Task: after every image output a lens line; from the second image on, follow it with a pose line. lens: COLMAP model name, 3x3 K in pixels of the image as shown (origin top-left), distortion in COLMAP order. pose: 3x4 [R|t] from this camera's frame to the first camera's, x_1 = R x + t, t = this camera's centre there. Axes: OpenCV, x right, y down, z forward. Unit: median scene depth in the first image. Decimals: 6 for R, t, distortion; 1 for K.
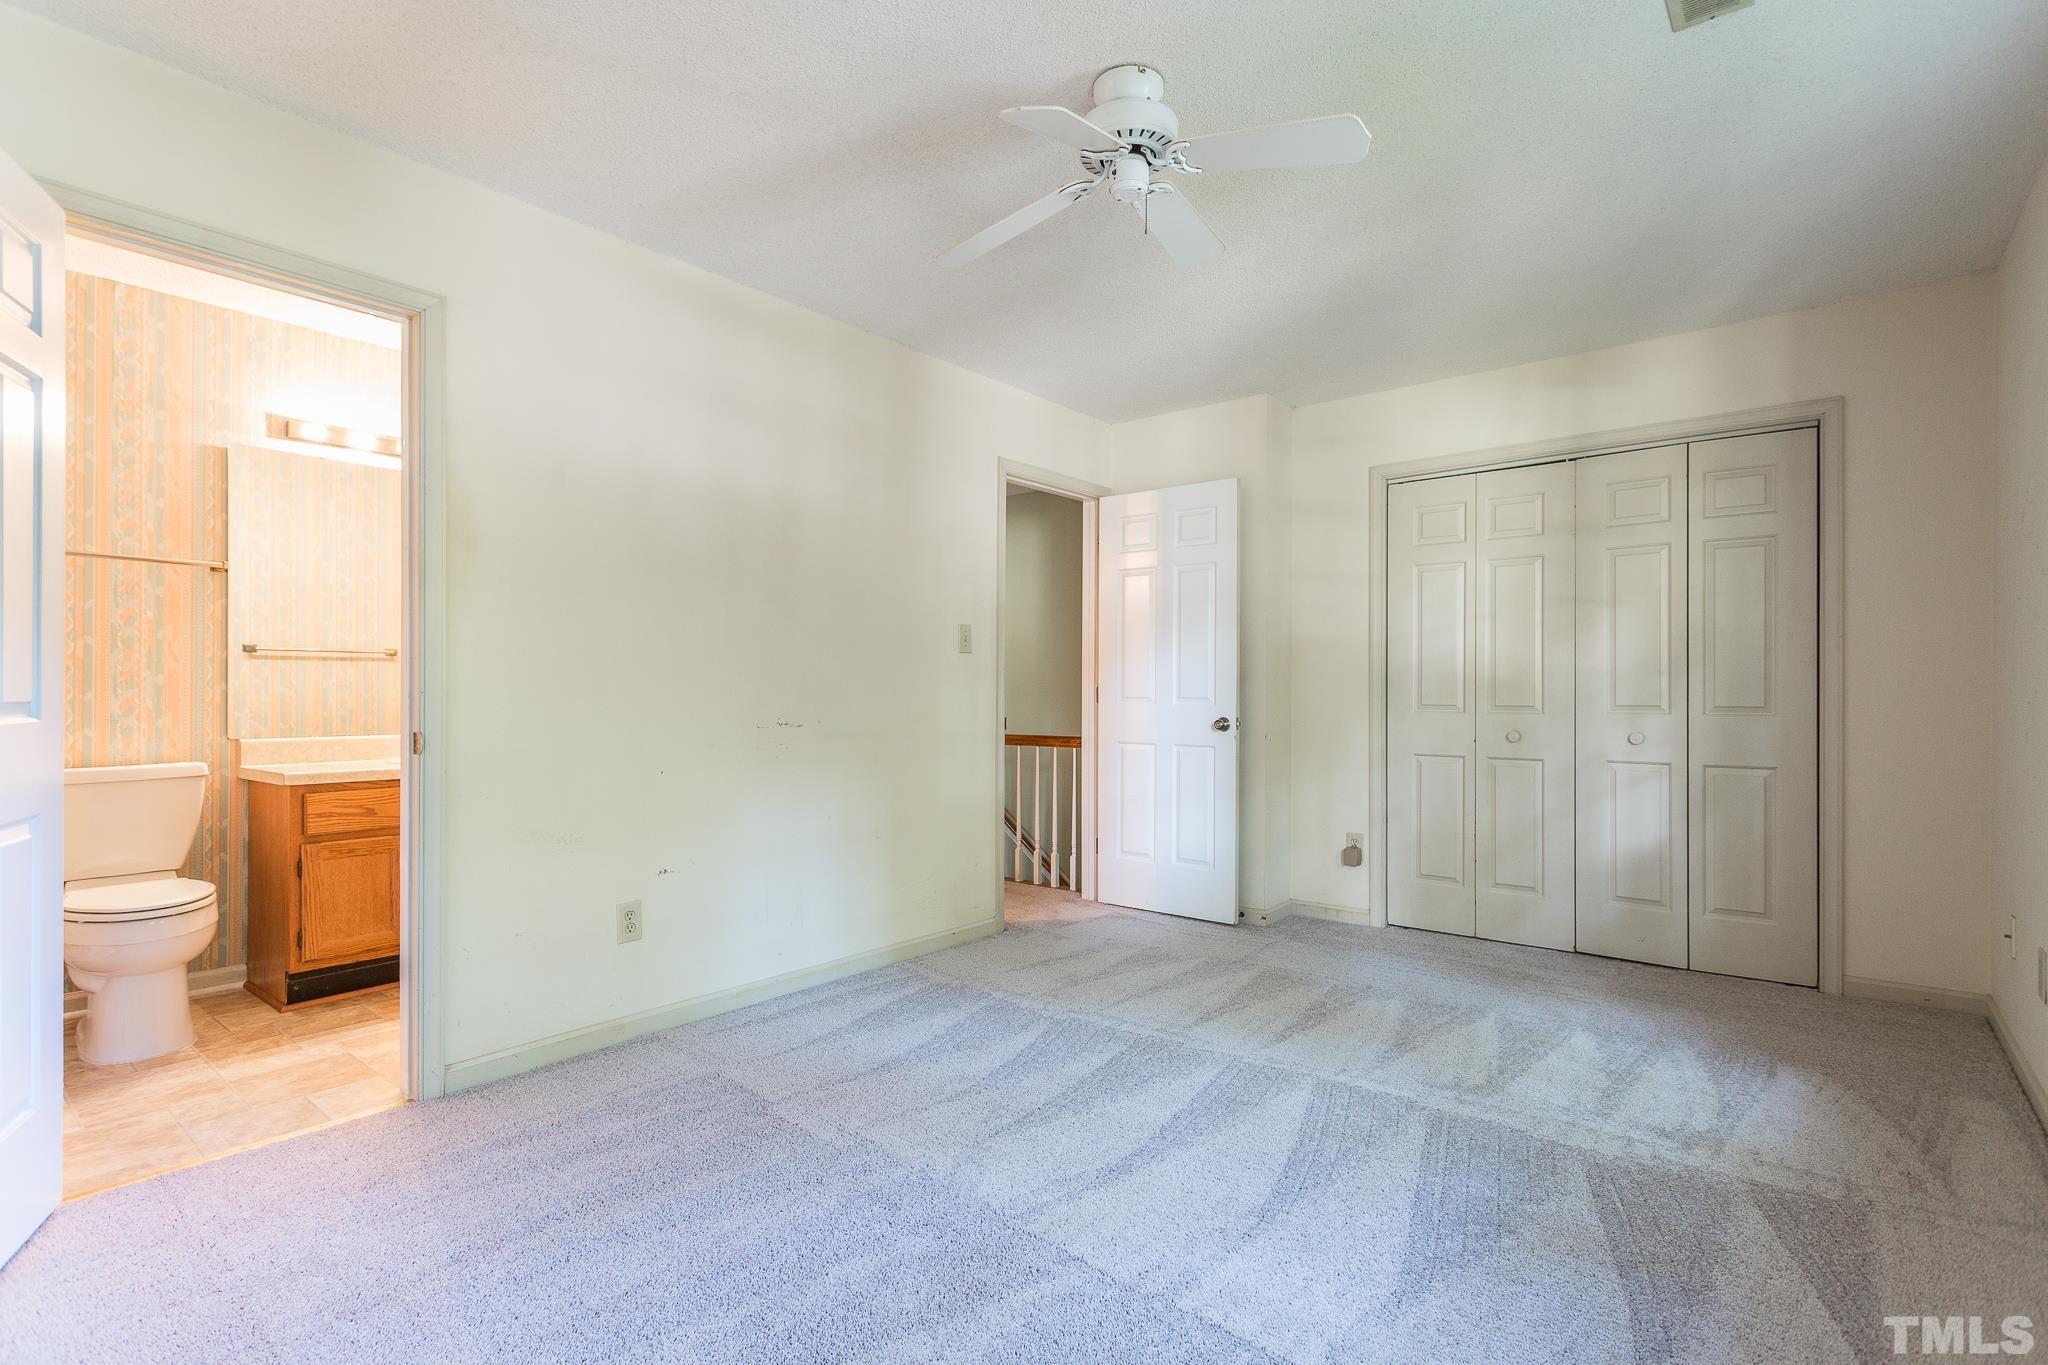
lens RADIAL K [[981.4, 0, 1023.2], [0, 981.4, 684.0], [0, 0, 1]] dist [-0.004171, -0.000851]
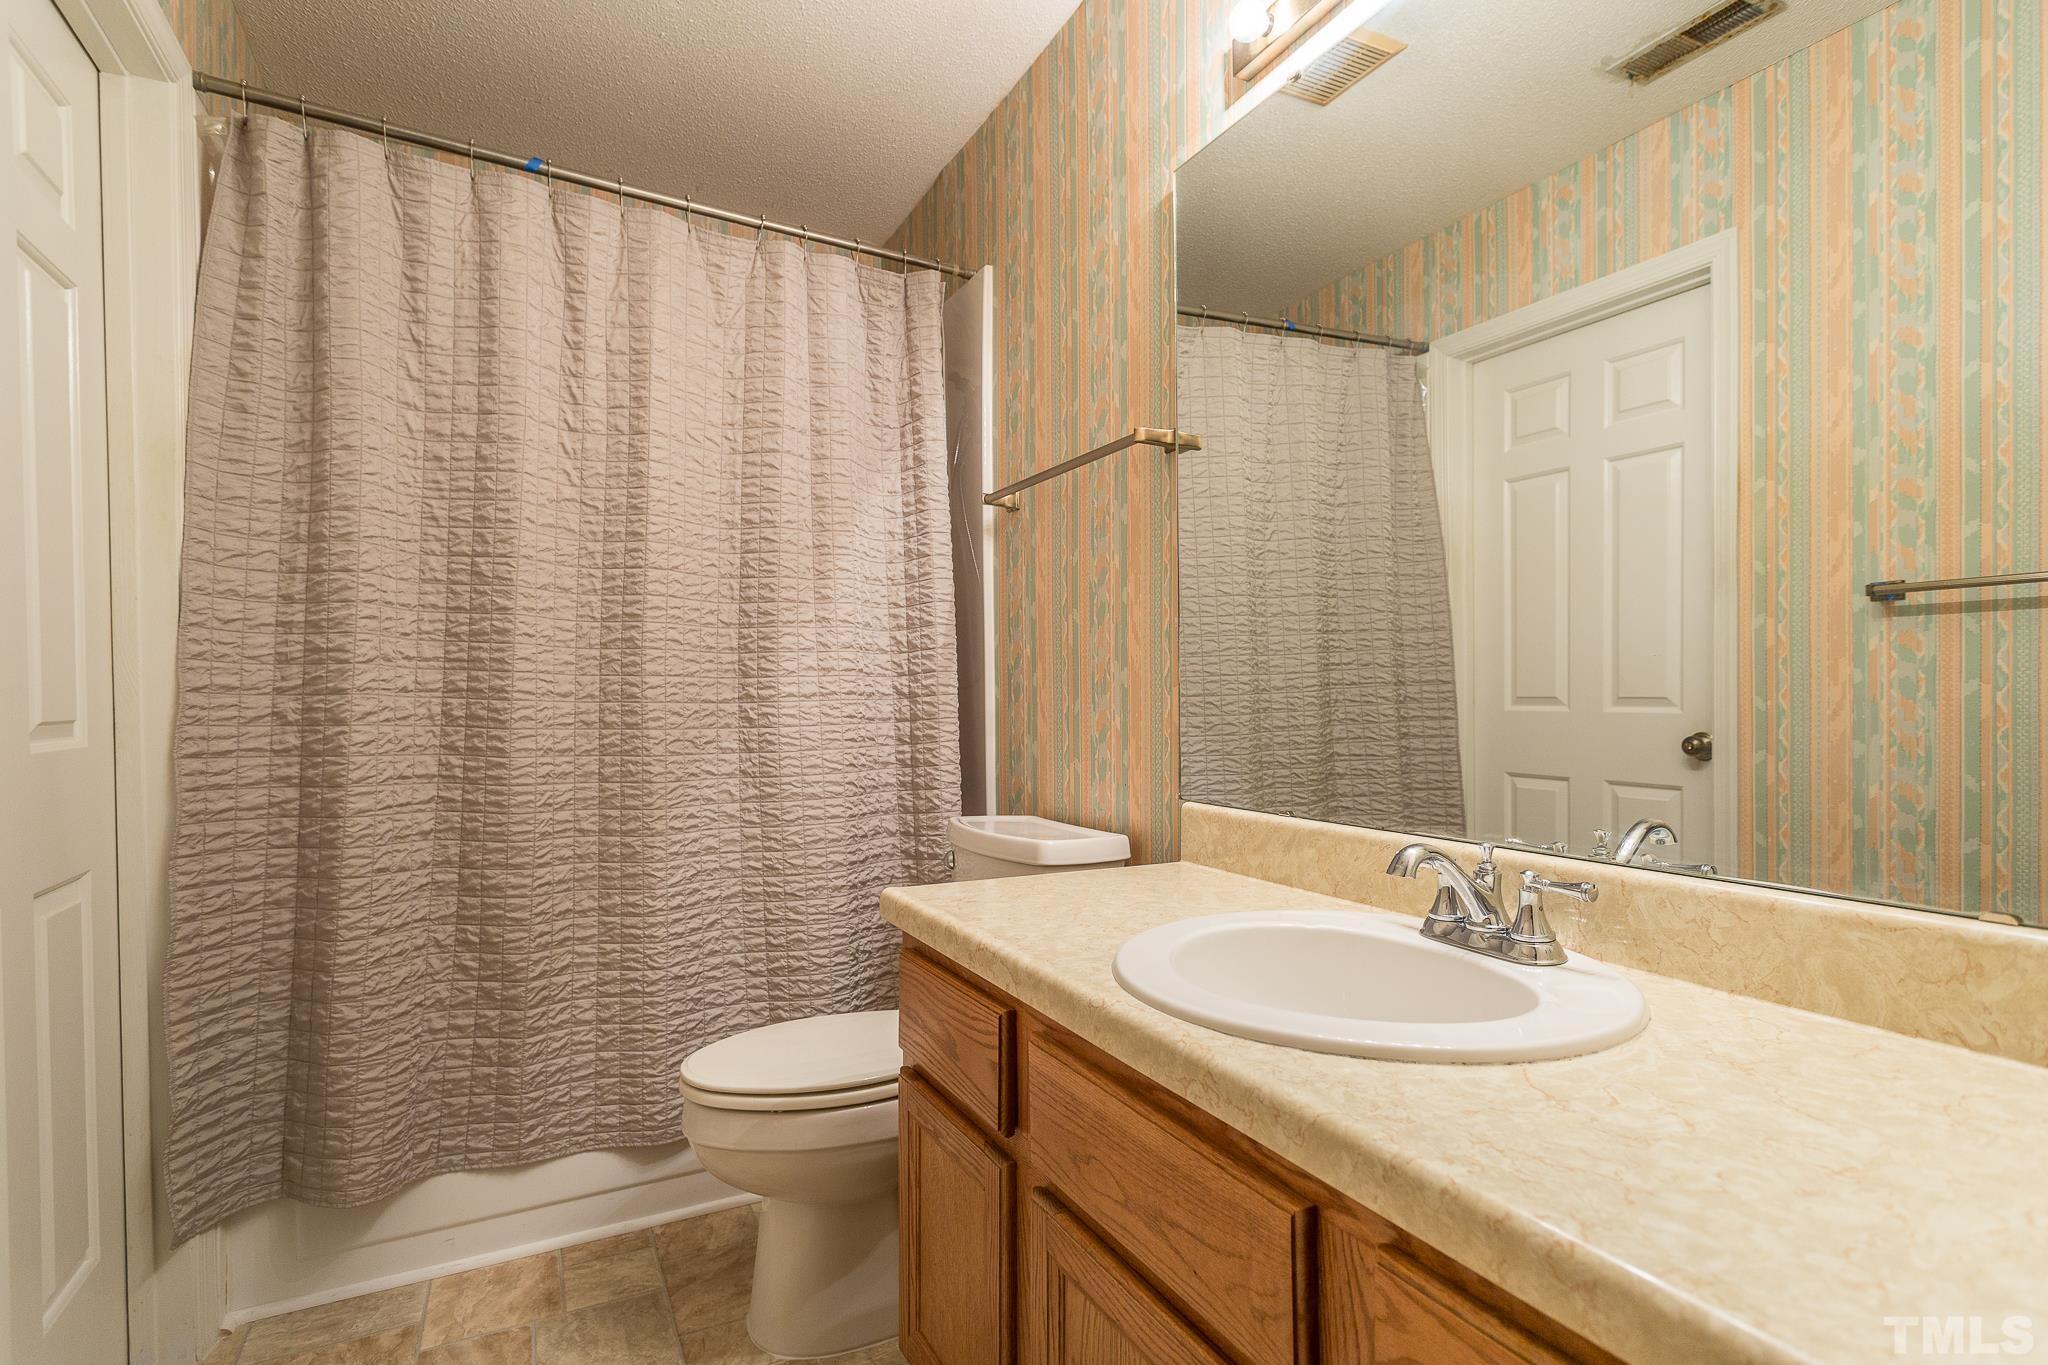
lens RADIAL K [[981.4, 0, 1025.0], [0, 981.4, 697.8], [0, 0, 1]] dist [-0.004171, -0.000851]
pose [[-0.410149, 0.002222, -0.912016, -0.346951], [0.012732, 0.999914, -0.003289, 0.007479], [0.911930, -0.012960, -0.410142, 1.114157]]
